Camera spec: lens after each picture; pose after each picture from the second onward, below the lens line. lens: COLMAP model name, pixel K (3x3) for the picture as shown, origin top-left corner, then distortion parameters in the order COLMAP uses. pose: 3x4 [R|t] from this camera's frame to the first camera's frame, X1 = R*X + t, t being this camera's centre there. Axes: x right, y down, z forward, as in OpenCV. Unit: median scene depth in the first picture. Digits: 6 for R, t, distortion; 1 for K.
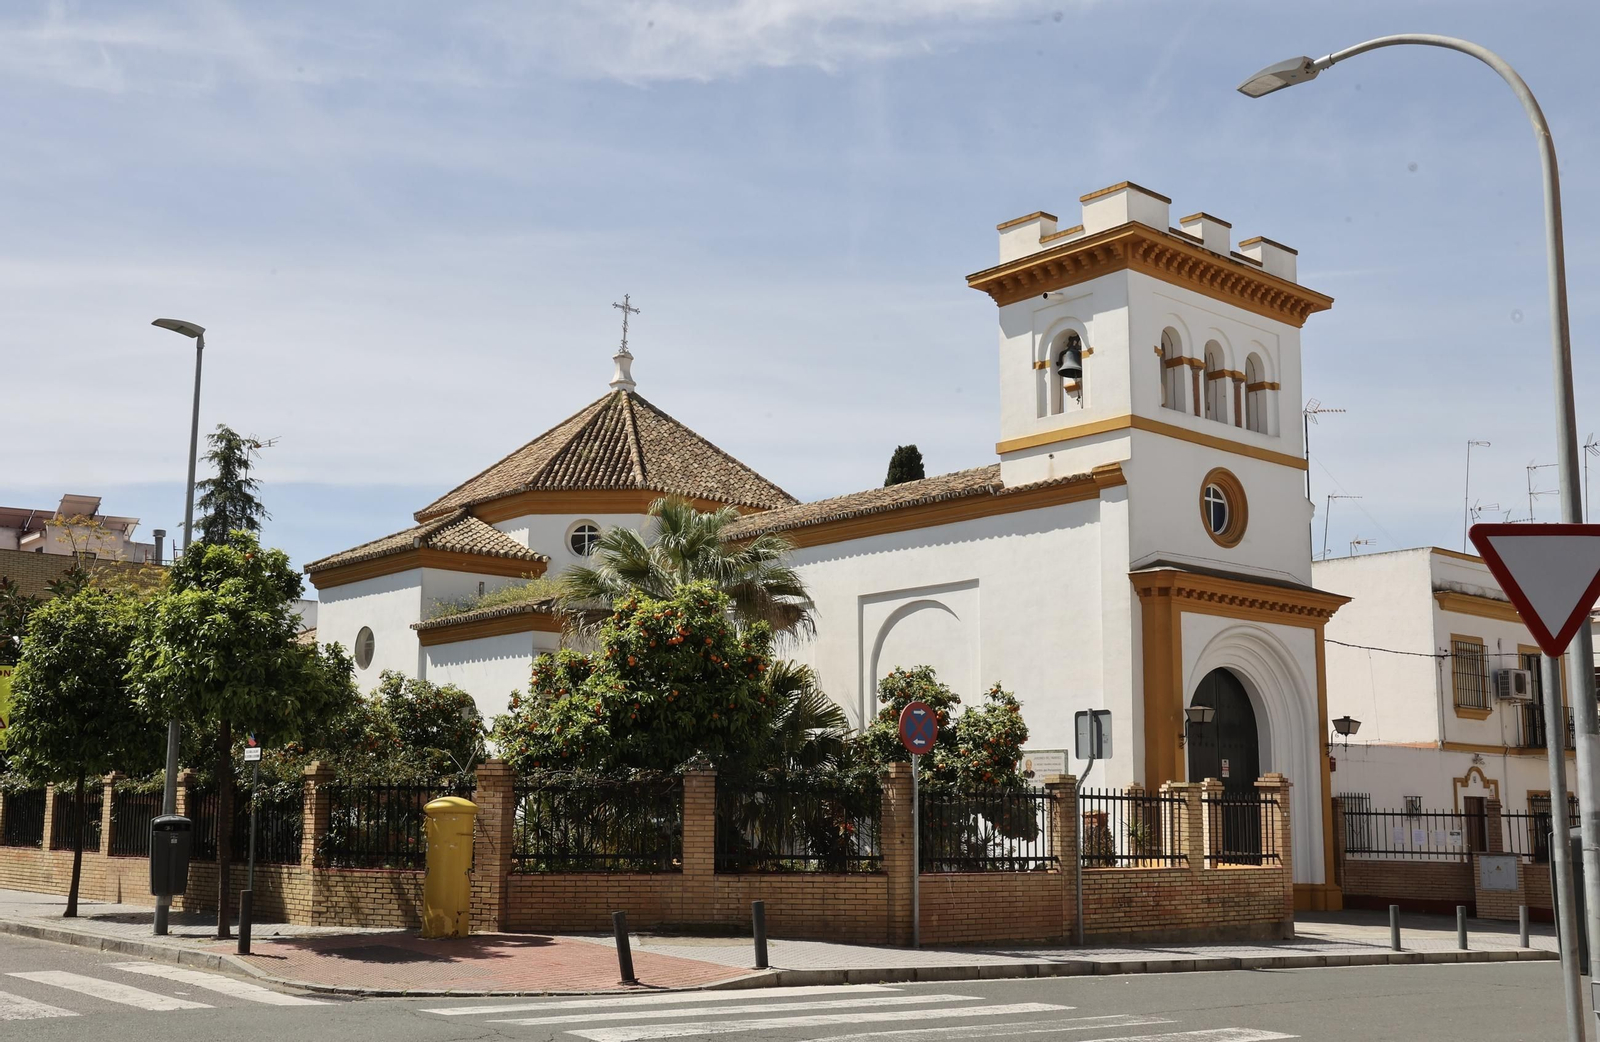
lens RADIAL K [[1739.8, 0, 800.0], [0, 1739.8, 521.0], [0, 0, 1]] dist [-0.001252, -0.006840]
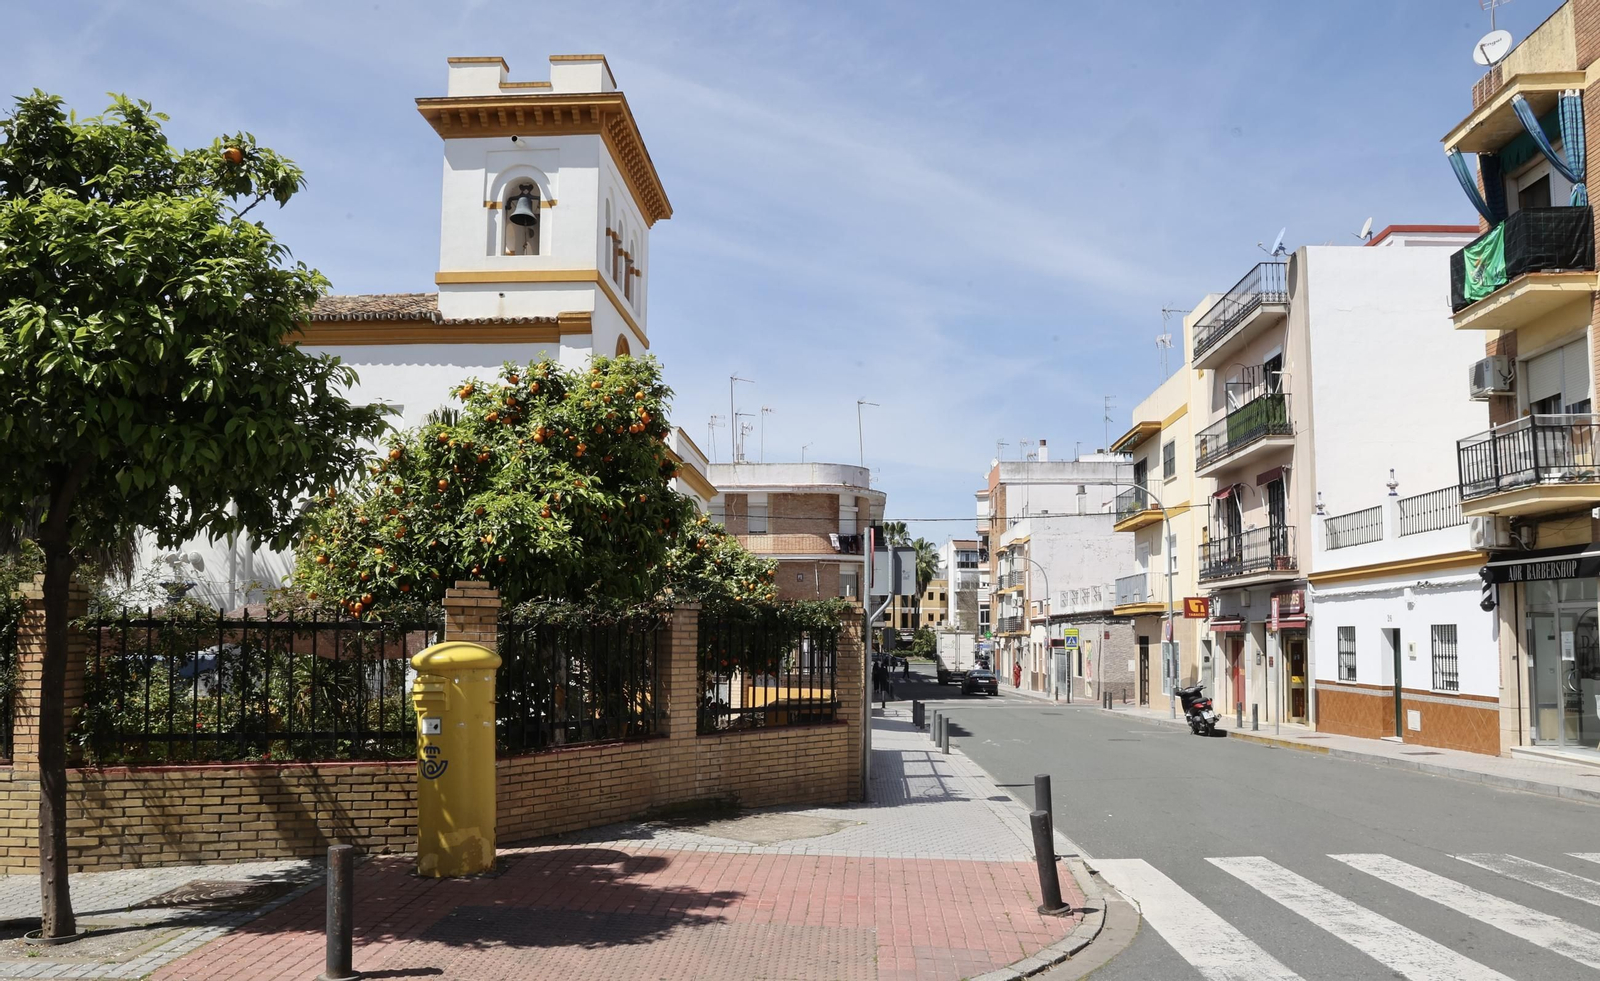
lens RADIAL K [[1238.0, 0, 800.0], [0, 1238.0, 490.5], [0, 0, 1]] dist [-0.059312, 0.007524]
pose [[0.669189, 0.077162, 0.739075, -0.271370], [-0.118448, 0.992954, 0.003580, 0.054856], [-0.733591, -0.089938, 0.673614, 0.381459]]
